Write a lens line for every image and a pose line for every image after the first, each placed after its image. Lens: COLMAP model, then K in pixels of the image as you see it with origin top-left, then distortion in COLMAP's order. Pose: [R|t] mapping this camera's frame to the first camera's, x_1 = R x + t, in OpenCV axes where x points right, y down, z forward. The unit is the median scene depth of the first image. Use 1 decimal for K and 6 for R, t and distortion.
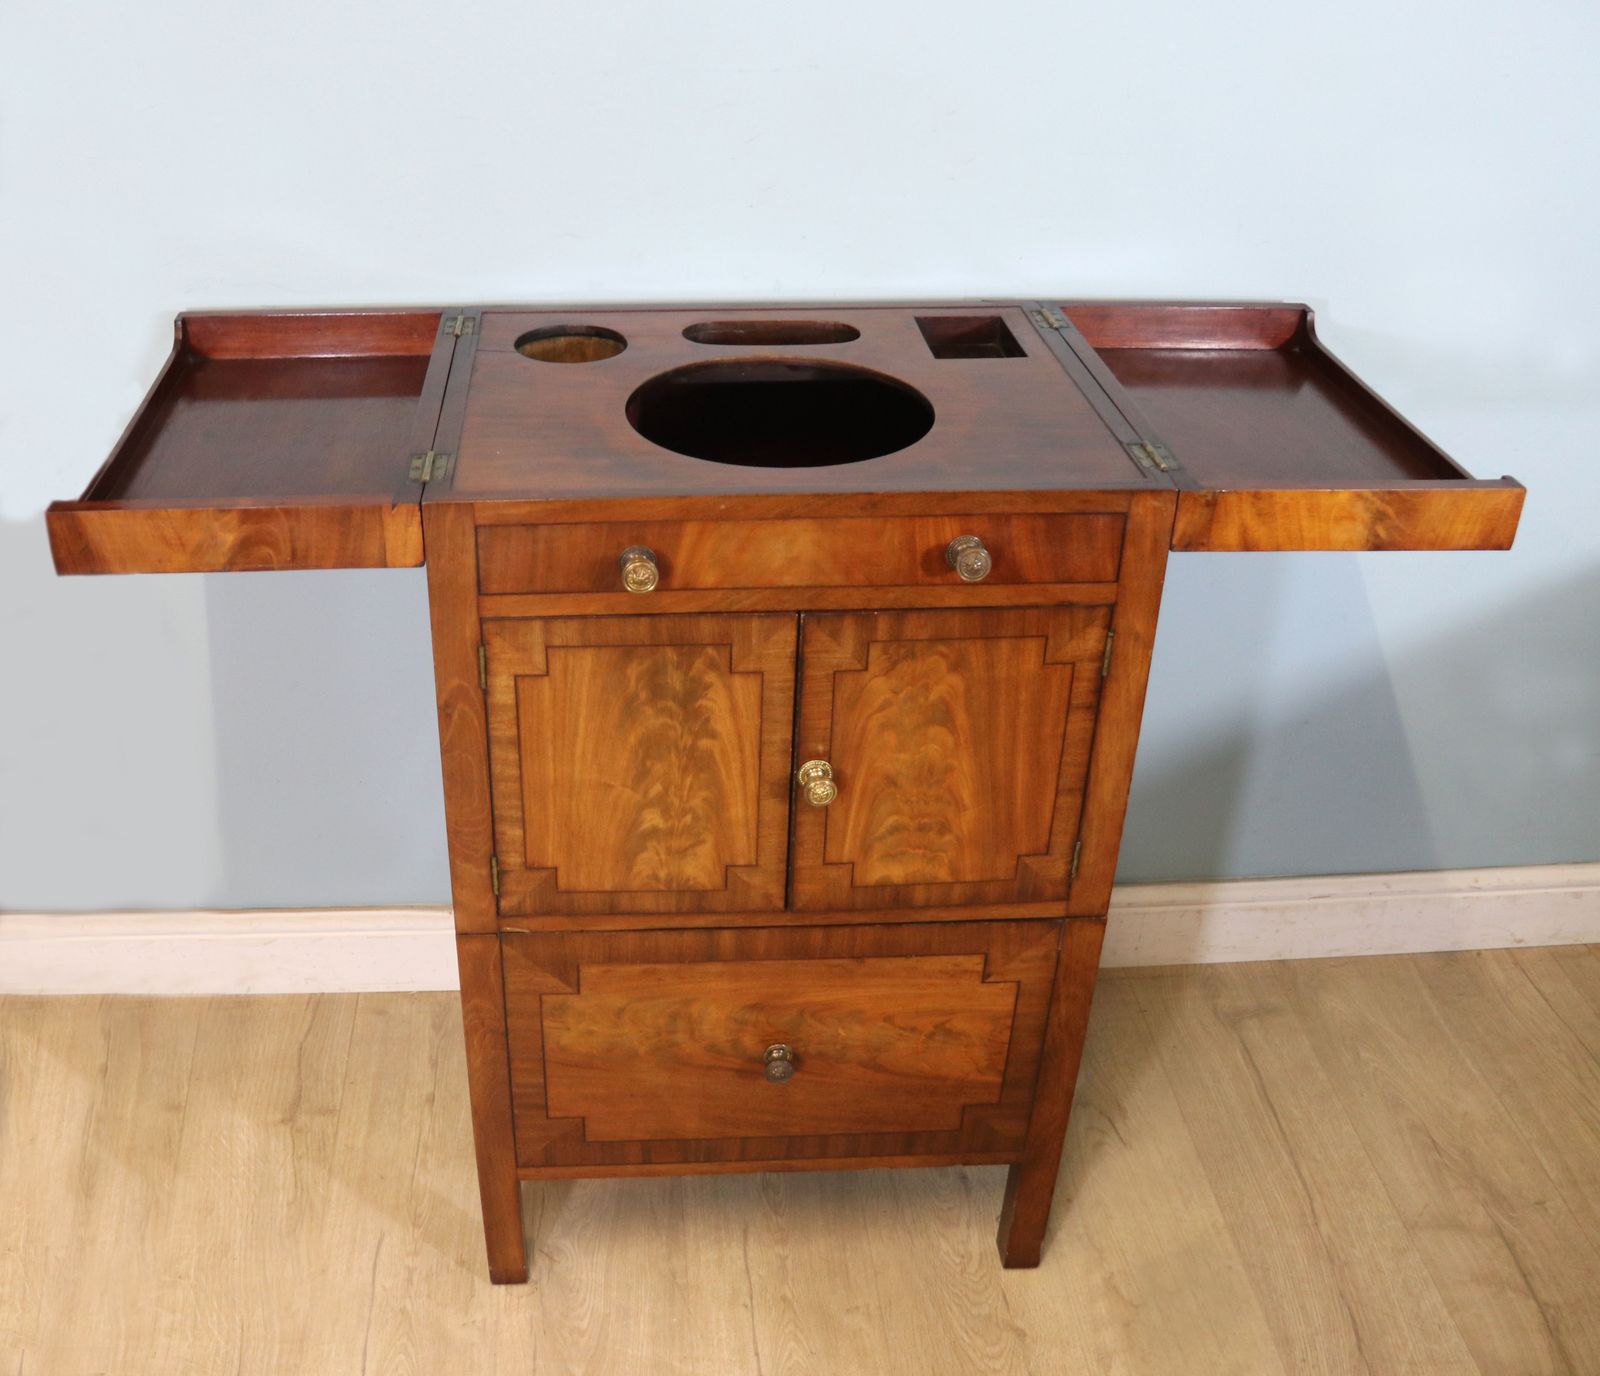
lens RADIAL K [[1559.3, 0, 668.1], [0, 1559.3, 665.6], [0, 0, 1]] dist [-0.109637, 0.000000]
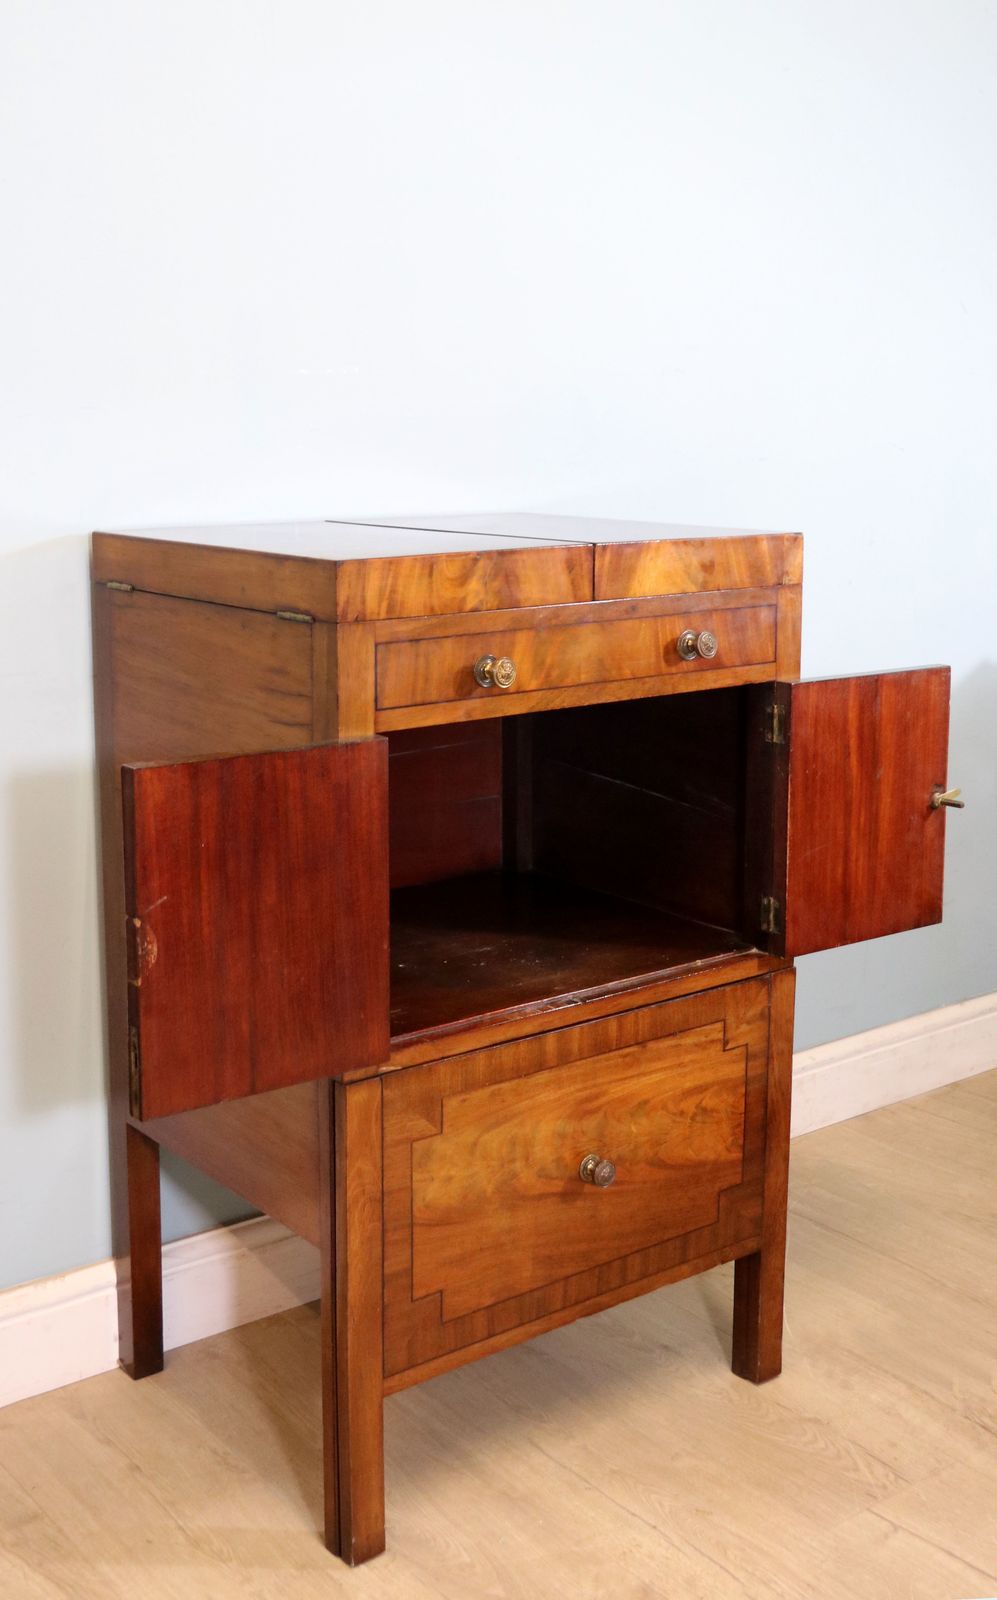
lens RADIAL K [[1765.6, 0, 453.0], [0, 1765.6, 786.1], [0, 0, 1]] dist [0.037954, 0.000000]
pose [[0.827094, -0.115813, 0.550002, -0.683184], [0.288764, 0.927082, -0.239029, 0.285344], [-0.482215, 0.356520, 0.800227, -0.032669]]
